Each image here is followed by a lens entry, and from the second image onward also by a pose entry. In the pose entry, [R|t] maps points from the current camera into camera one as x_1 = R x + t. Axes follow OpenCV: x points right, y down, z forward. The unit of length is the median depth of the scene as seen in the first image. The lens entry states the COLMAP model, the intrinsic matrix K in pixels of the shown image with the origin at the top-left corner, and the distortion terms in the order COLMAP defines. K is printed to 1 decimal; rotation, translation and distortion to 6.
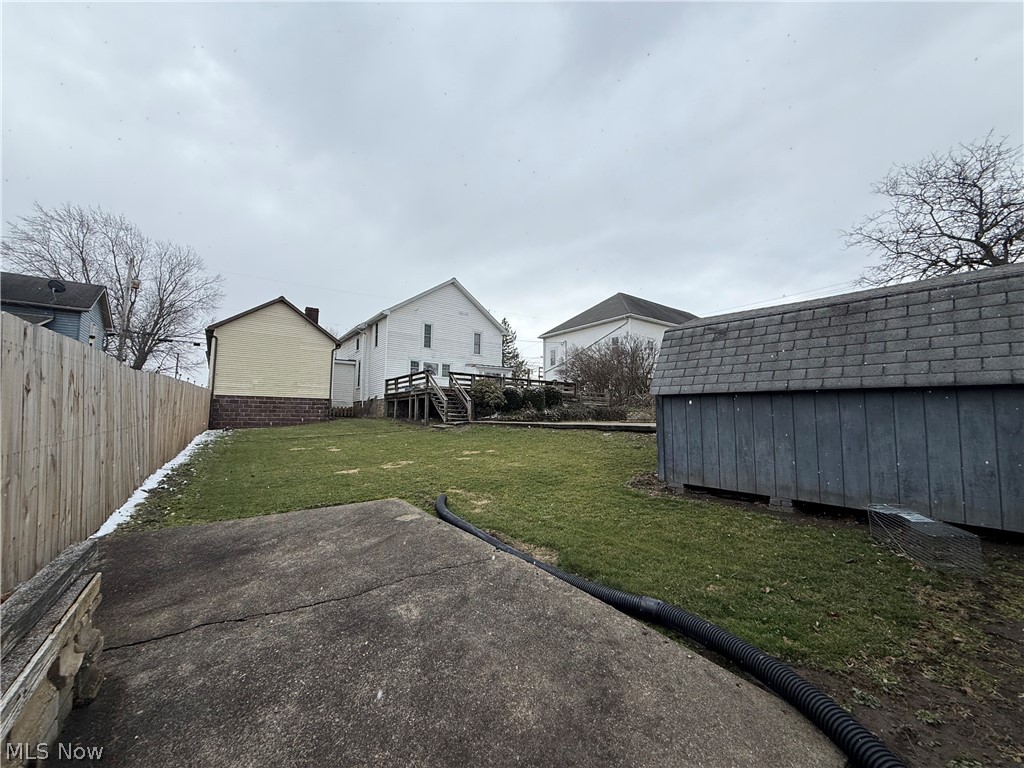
lens RADIAL K [[400.4, 0, 512.0], [0, 400.4, 384.0], [0, 0, 1]] dist [-0.000100, 0.000010]
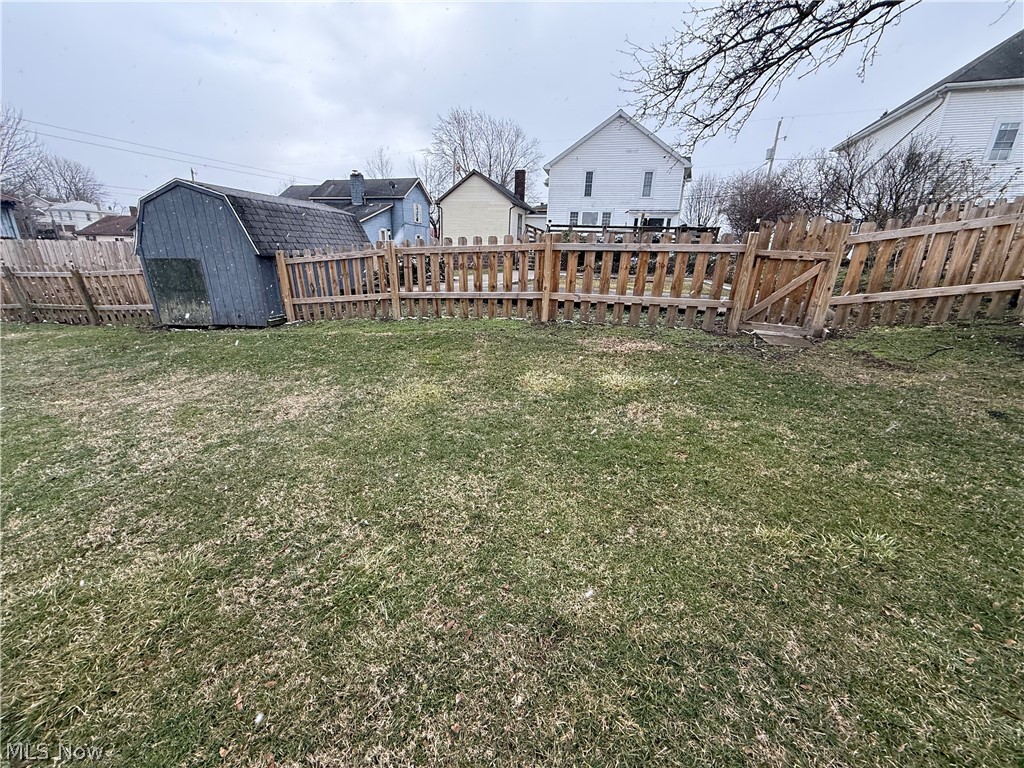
lens RADIAL K [[400.4, 0, 512.0], [0, 400.4, 384.0], [0, 0, 1]] dist [-0.000100, 0.000010]
pose [[0.617509, 0.245069, -0.747412, 0.552799], [0.042067, 0.938574, 0.342505, 0.001881], [0.785438, -0.242941, 0.569268, 0.127943]]
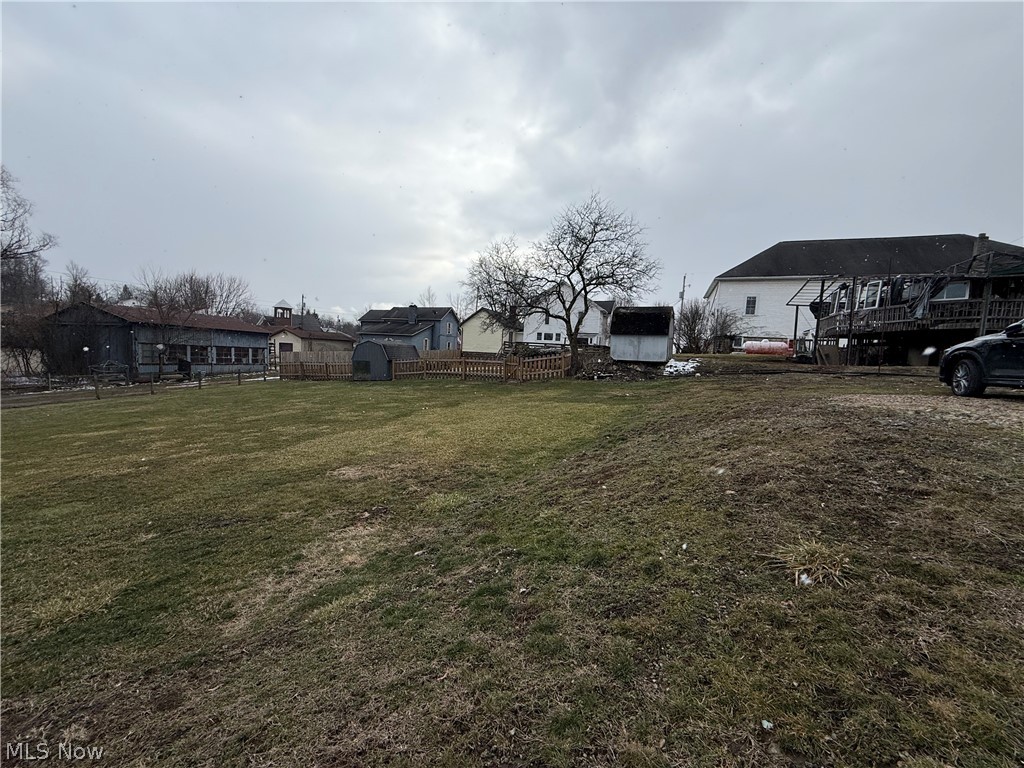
lens RADIAL K [[400.4, 0, 512.0], [0, 400.4, 384.0], [0, 0, 1]] dist [-0.000100, 0.000010]
pose [[0.546311, 0.082947, -0.833465, 1.155701], [0.027986, 0.992721, 0.117141, -0.040398], [0.837115, -0.087321, 0.540013, -0.093727]]
